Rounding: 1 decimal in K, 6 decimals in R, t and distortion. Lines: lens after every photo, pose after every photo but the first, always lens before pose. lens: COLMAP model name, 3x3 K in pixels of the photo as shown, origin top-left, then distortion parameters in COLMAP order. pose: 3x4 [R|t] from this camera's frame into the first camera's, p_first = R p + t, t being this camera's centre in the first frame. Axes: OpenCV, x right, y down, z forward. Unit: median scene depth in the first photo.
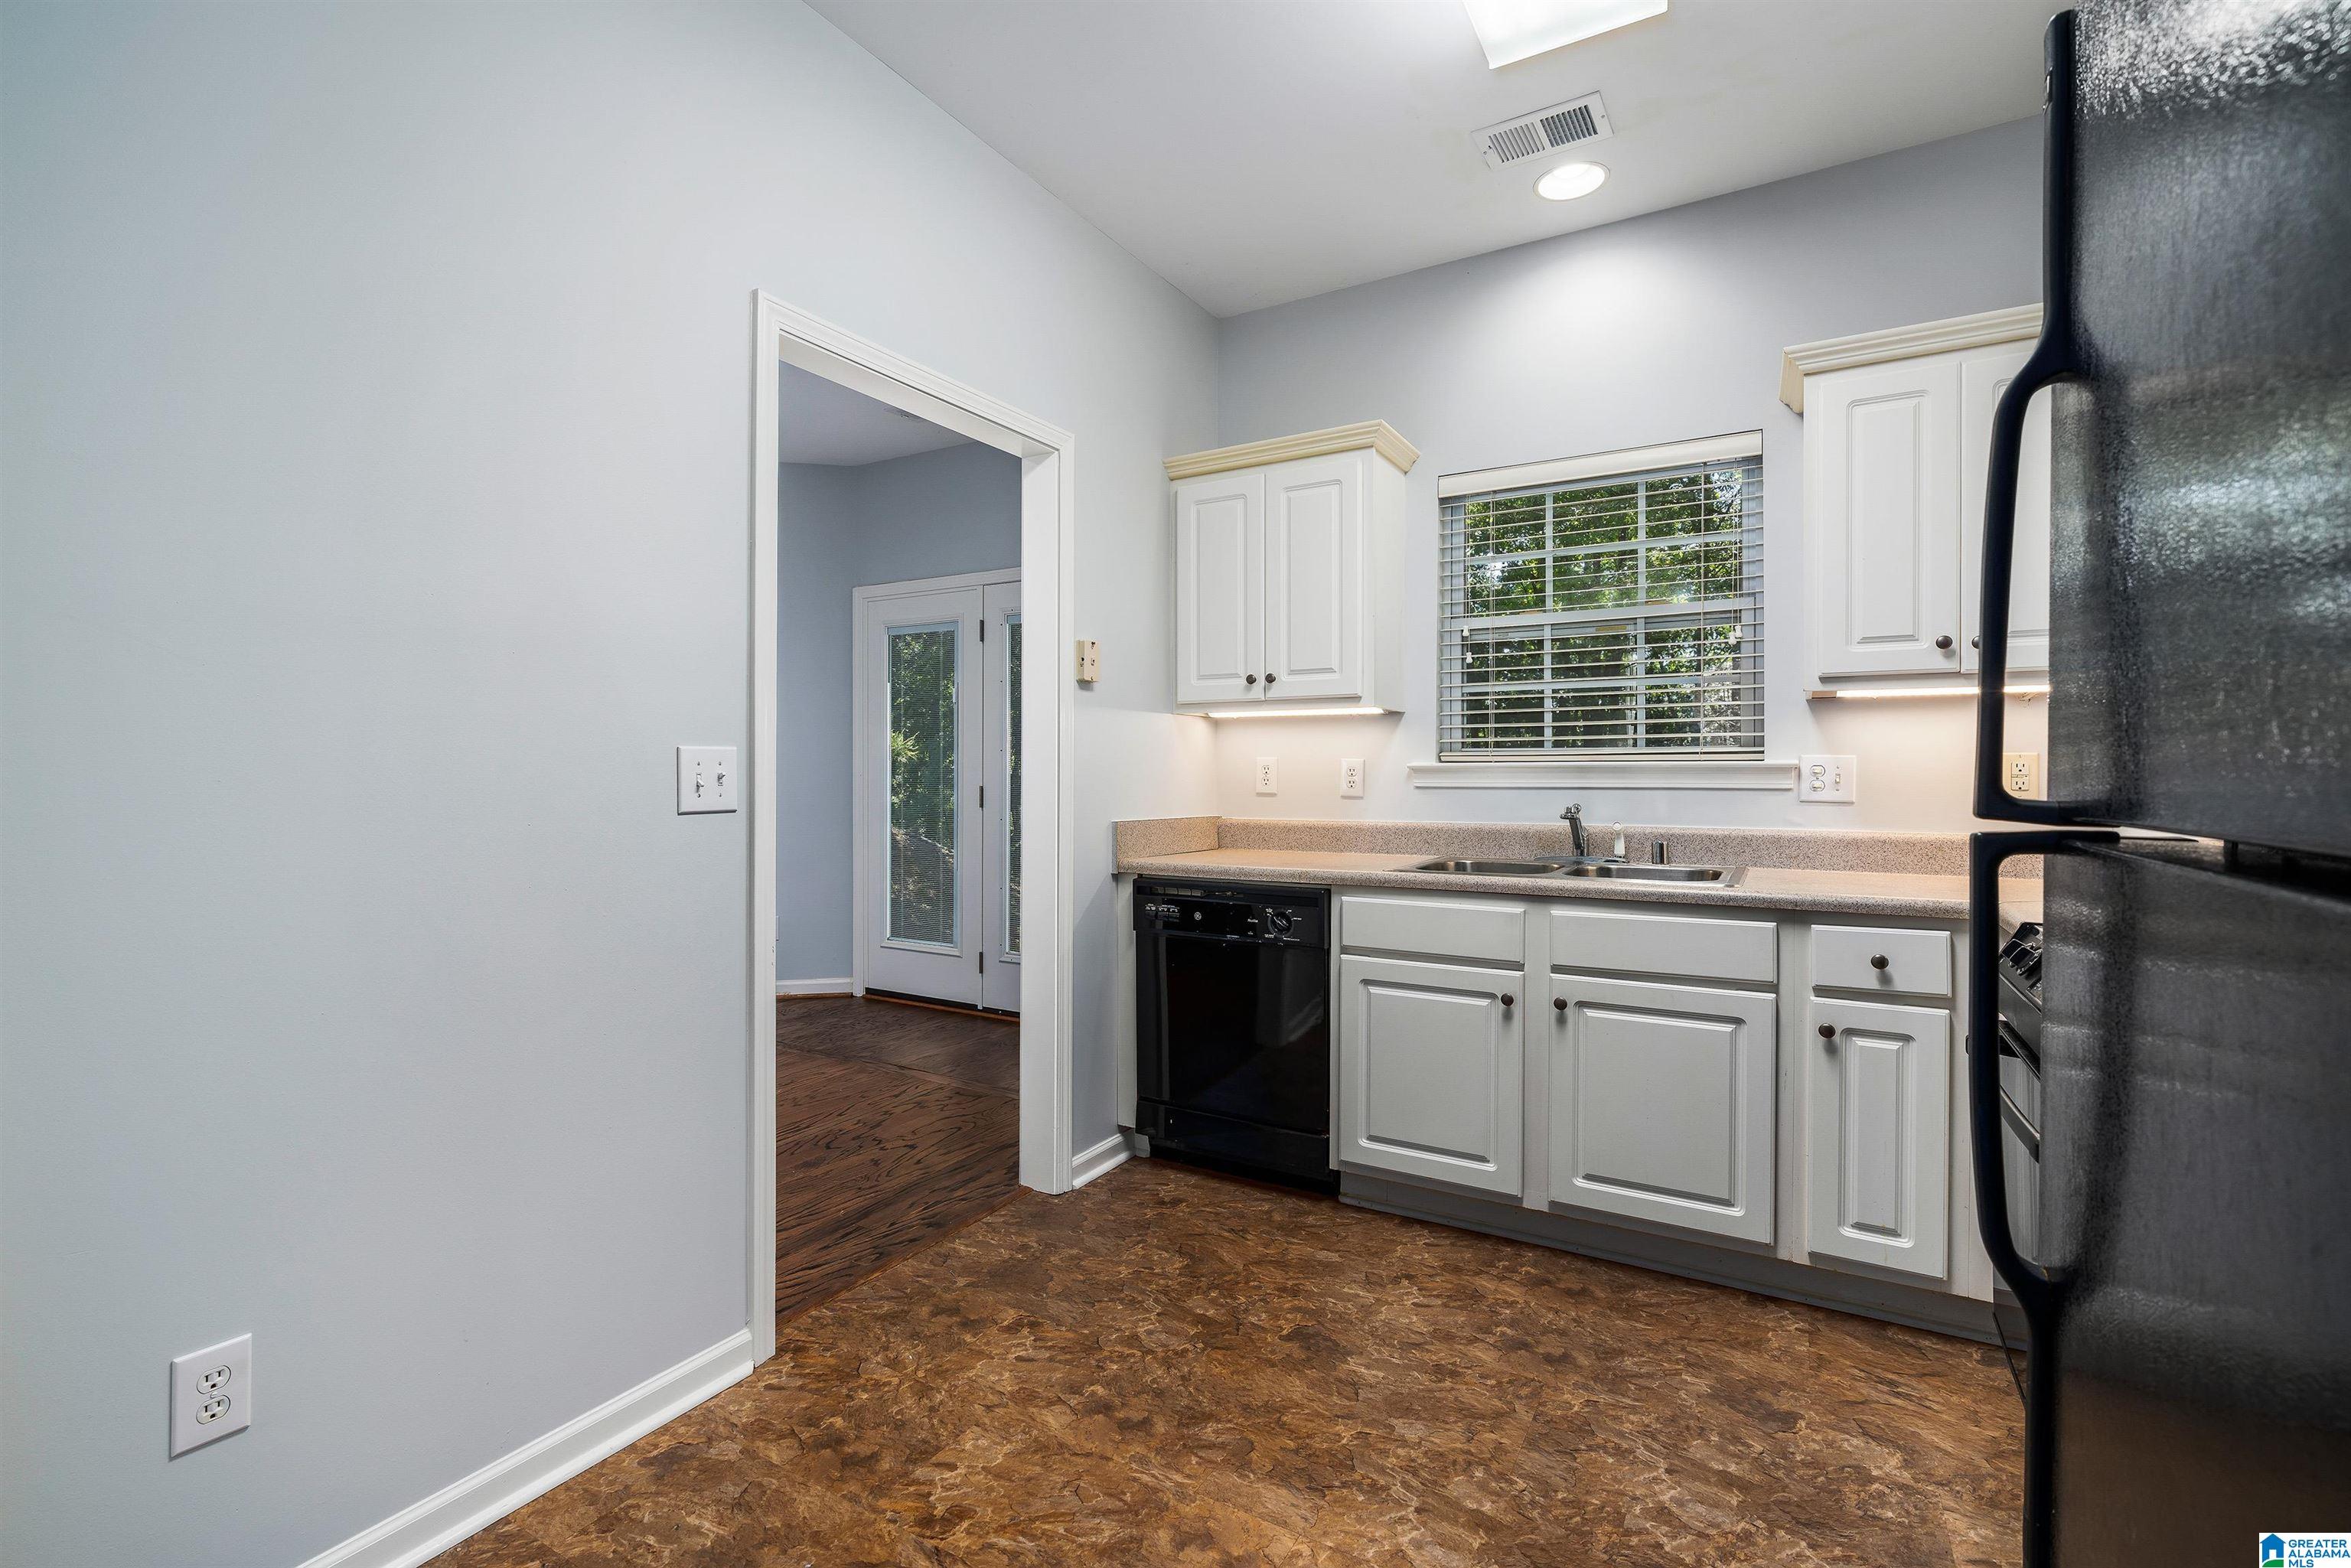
lens RADIAL K [[1048.2, 0, 1163.1], [0, 1048.2, 782.9], [0, 0, 1]] dist [-0.001773, 0.000133]
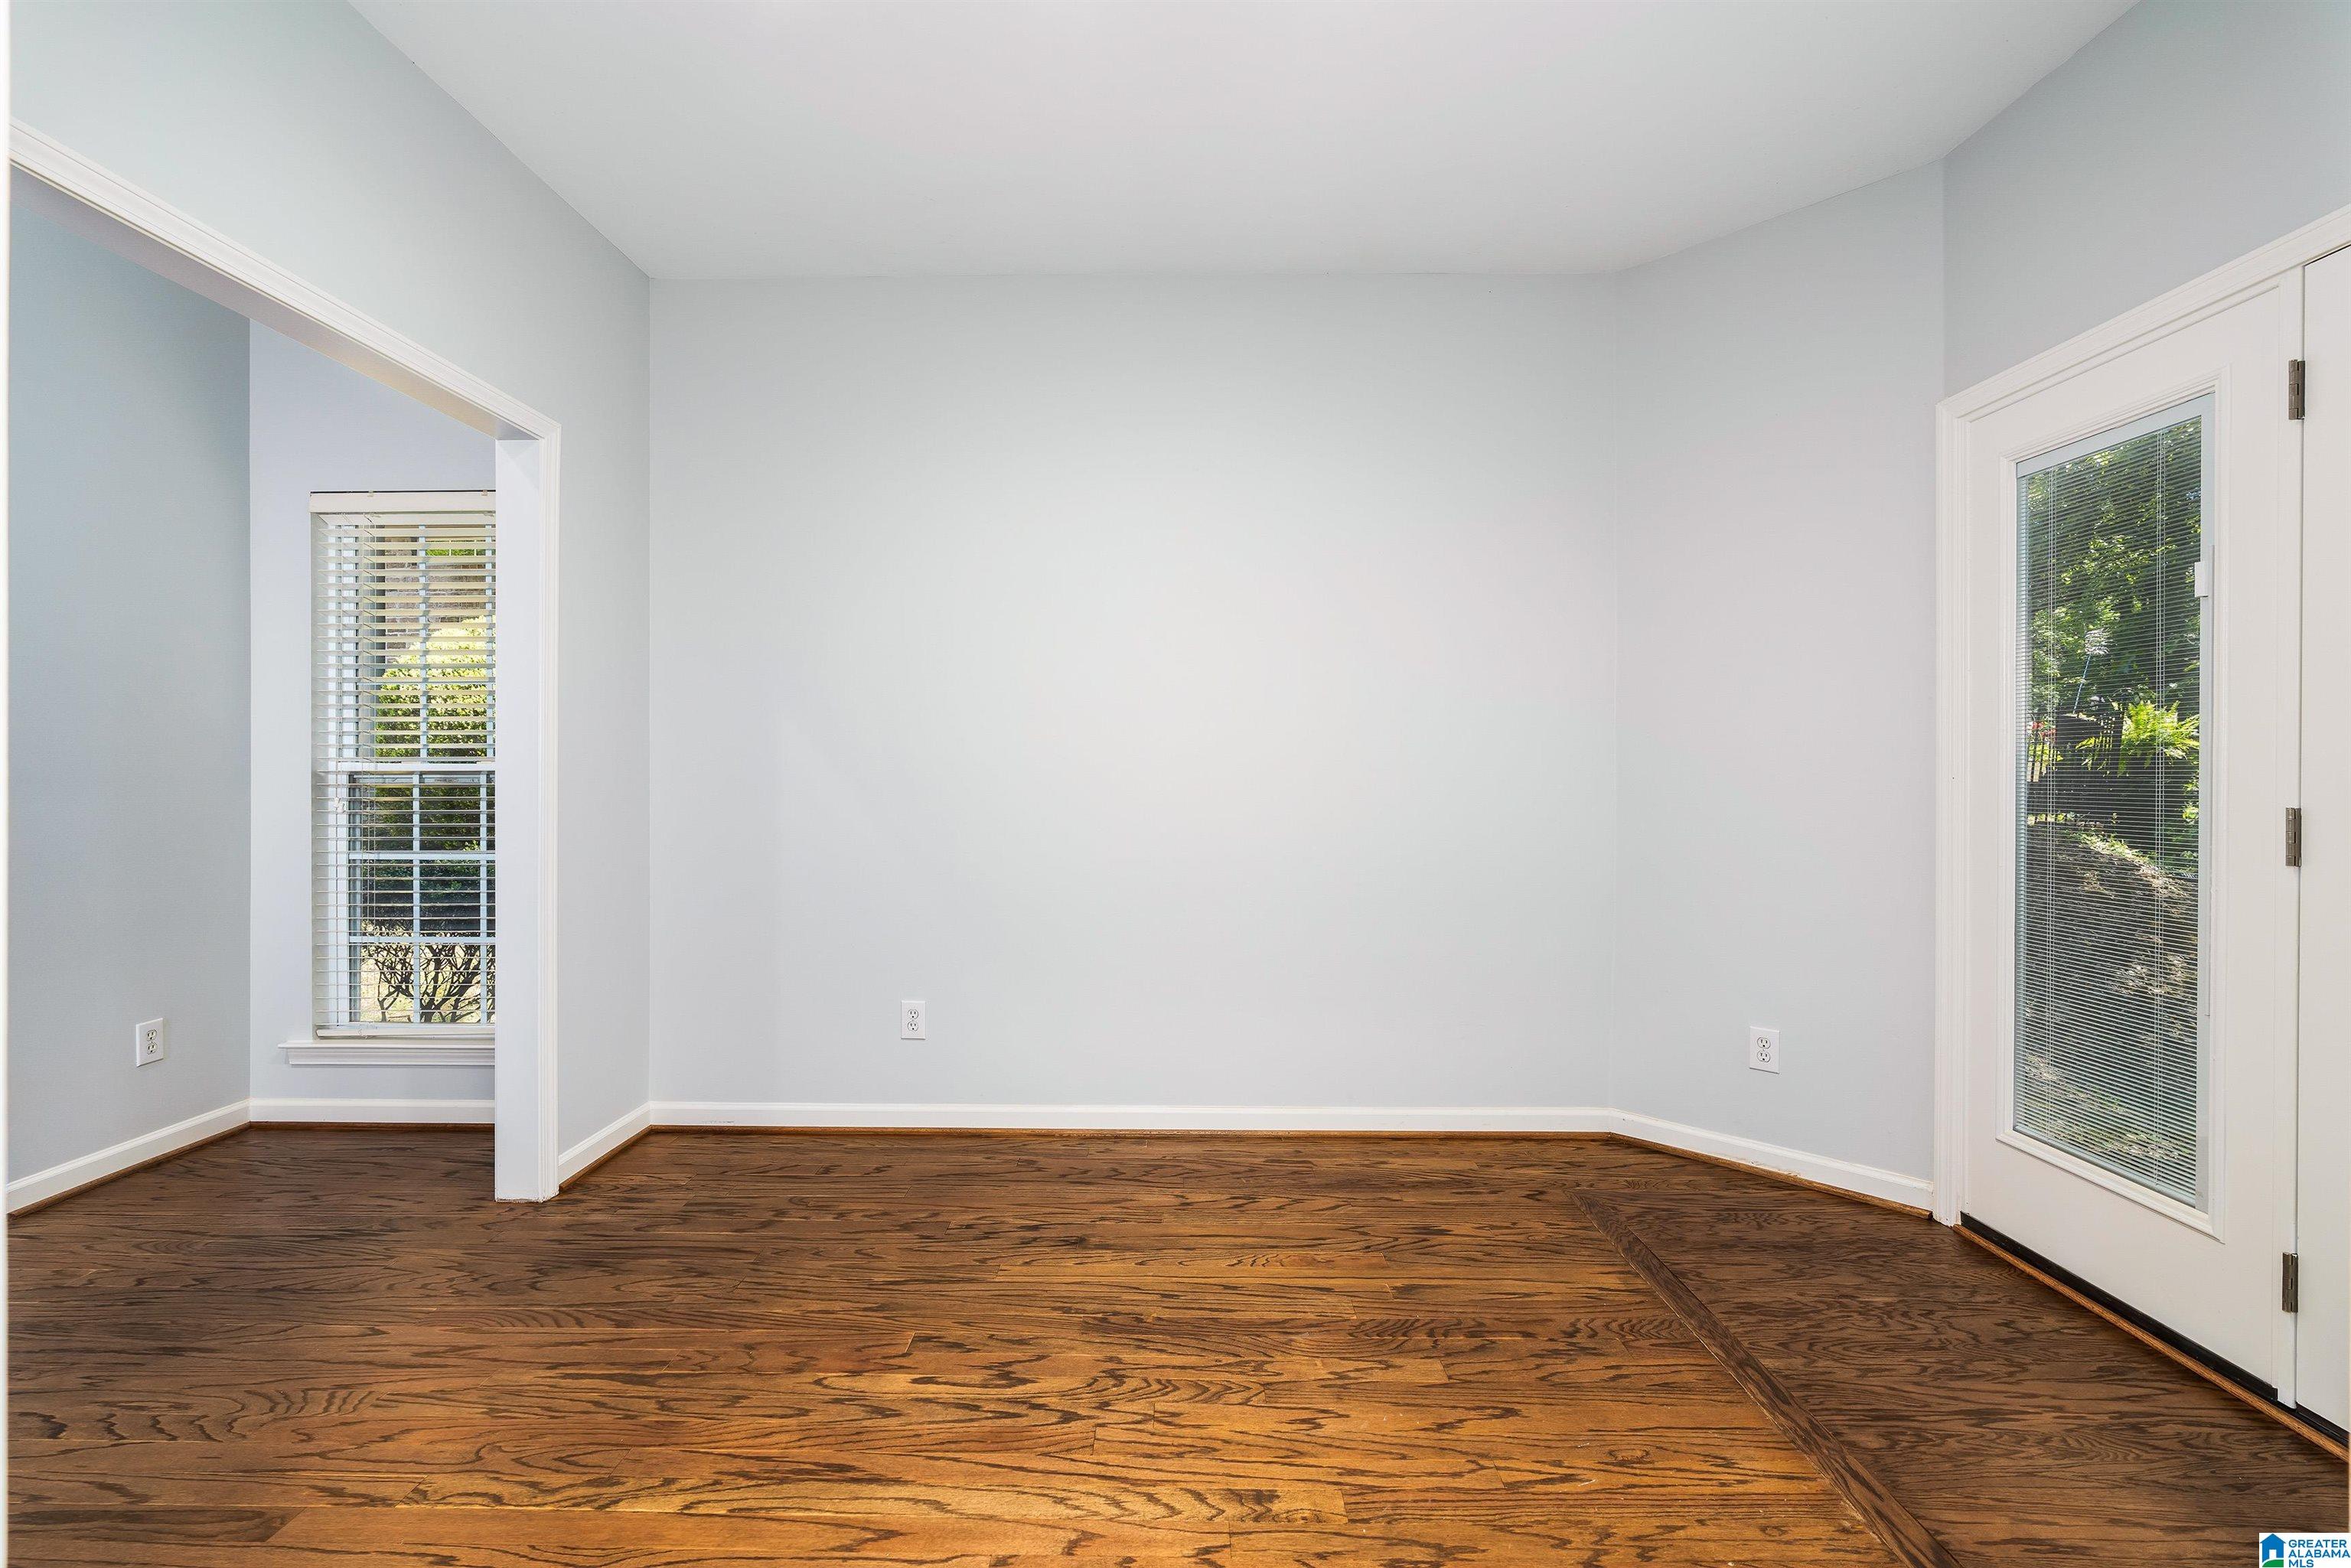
lens RADIAL K [[1046.5, 0, 1175.5], [0, 1046.5, 784.0], [0, 0, 1]] dist [-0.000854, 0.000130]
pose [[0.506543, 0.006434, -0.862191, -0.097038], [-0.009137, 0.999956, 0.002094, -0.009507], [0.862166, 0.006817, 0.506579, 0.850339]]
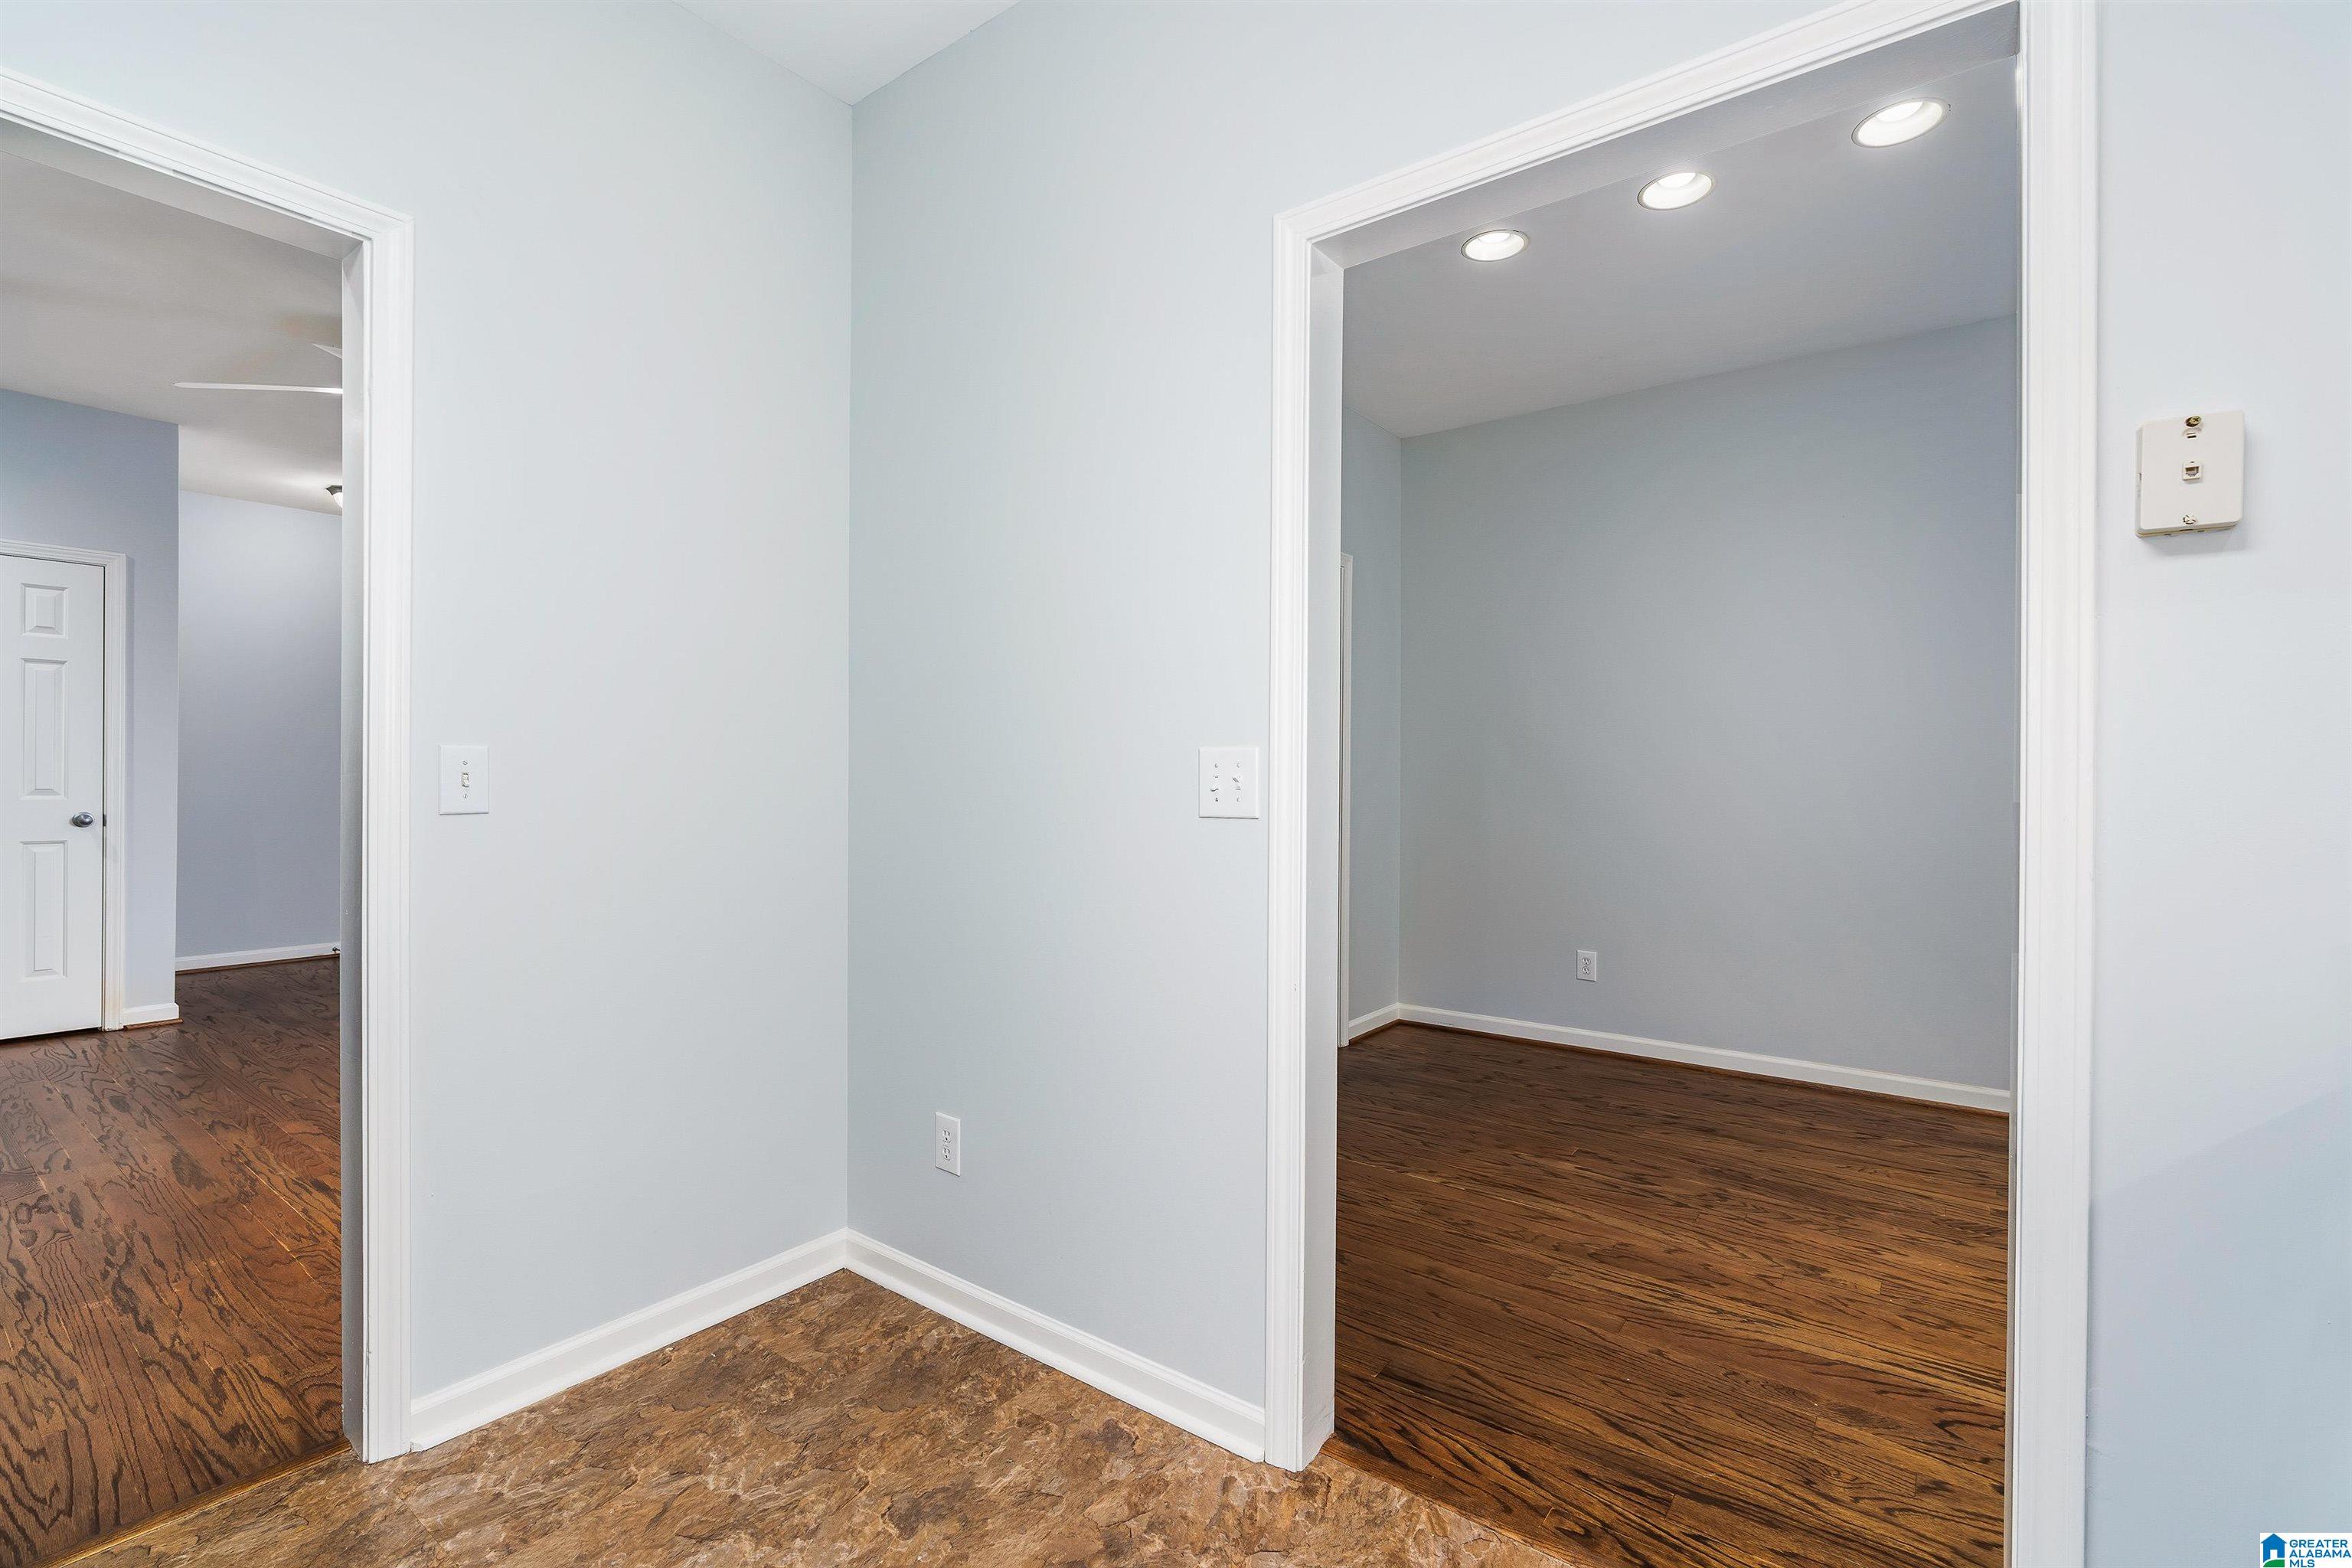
lens RADIAL K [[1042.2, 0, 1176.0], [0, 1042.2, 784.0], [0, 0, 1]] dist [-0.009141, 0.000387]
pose [[-0.107870, 0.002864, -0.994161, 0.350487], [-0.014556, 0.999884, 0.004460, -0.004784], [0.994058, 0.014953, -0.107816, 0.749222]]
